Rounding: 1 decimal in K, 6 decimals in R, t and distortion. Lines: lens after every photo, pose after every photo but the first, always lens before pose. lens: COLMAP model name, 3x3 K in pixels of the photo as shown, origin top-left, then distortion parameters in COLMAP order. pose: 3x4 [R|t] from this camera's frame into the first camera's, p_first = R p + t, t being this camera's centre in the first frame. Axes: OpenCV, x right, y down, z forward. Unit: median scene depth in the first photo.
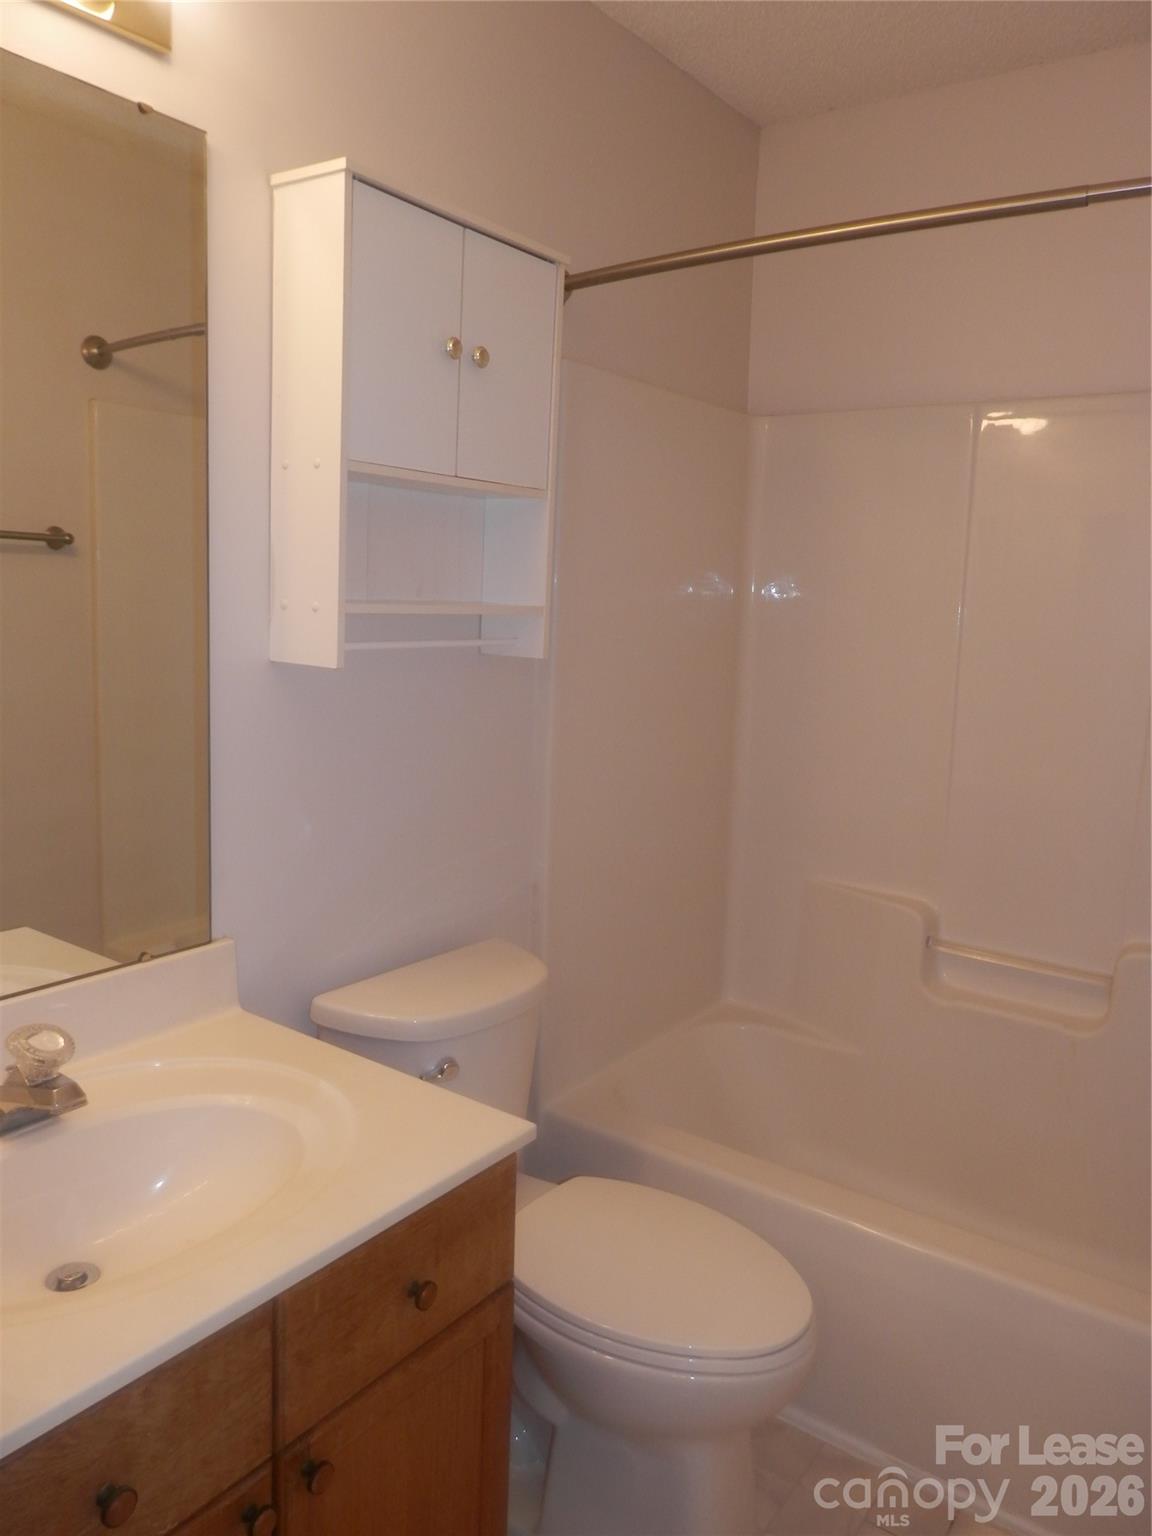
lens RADIAL K [[1143.3, 0, 579.8], [0, 1143.3, 752.6], [0, 0, 1]] dist [0.015711, -0.004593]
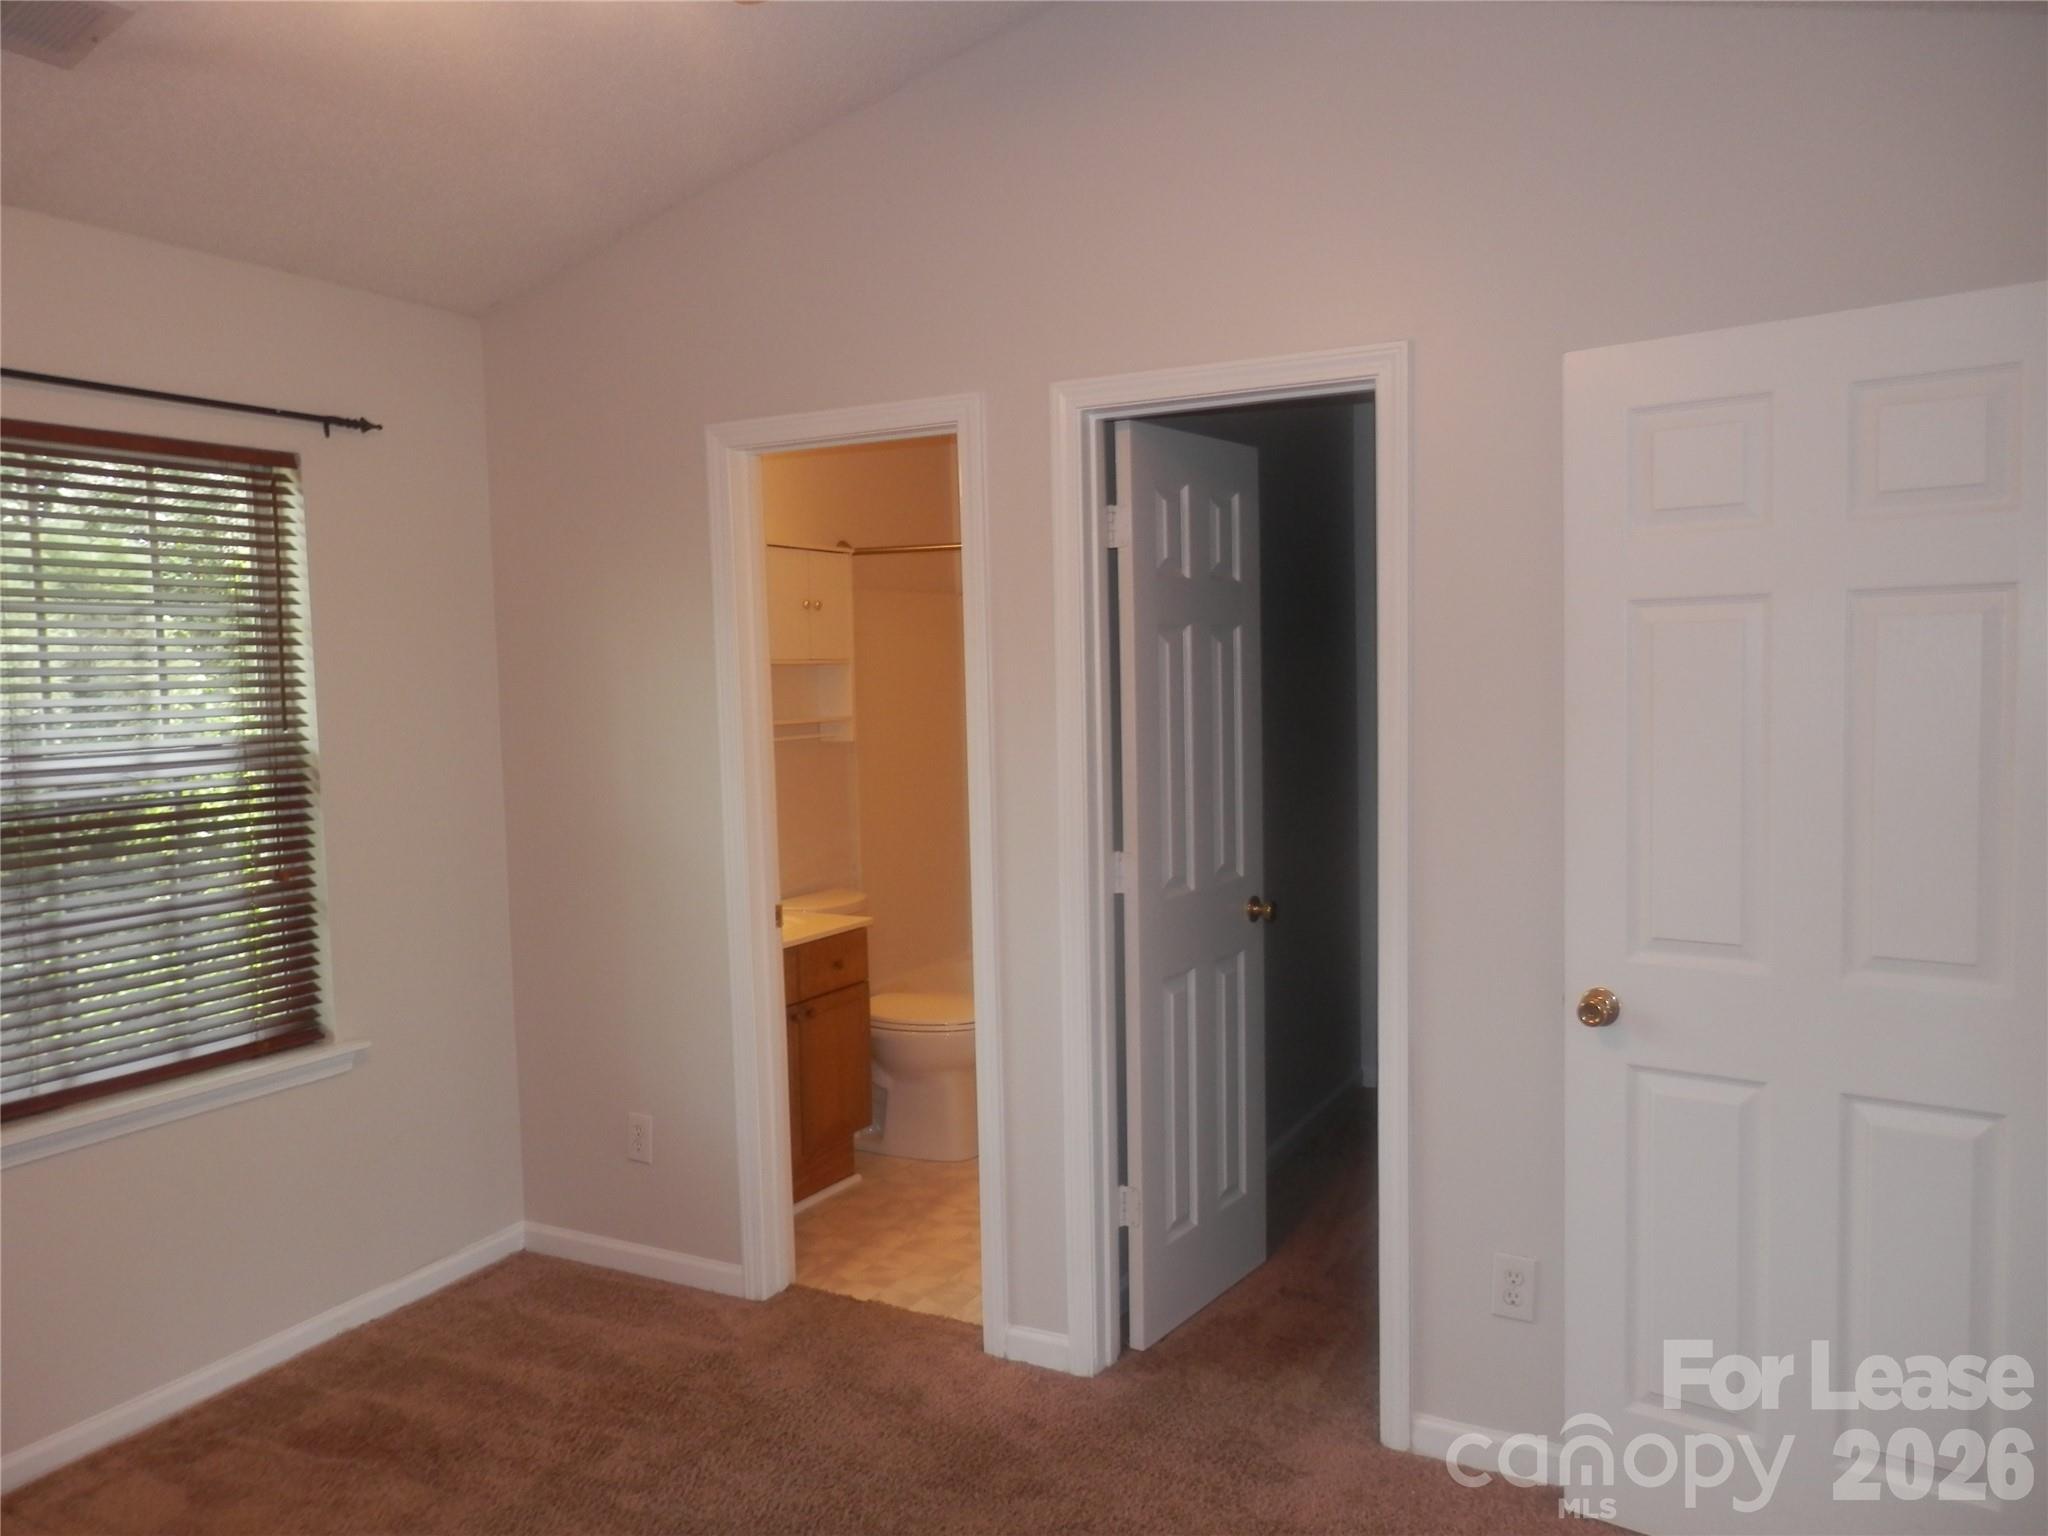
lens RADIAL K [[1524.3, 0, 1025.3], [0, 1524.3, 767.8], [0, 0, 1]] dist [0.015711, -0.004593]
pose [[0.990592, -0.065352, 0.120237, -0.063390], [0.072324, 0.995887, -0.054567, 0.137590], [-0.116177, 0.062750, 0.991244, -1.769277]]
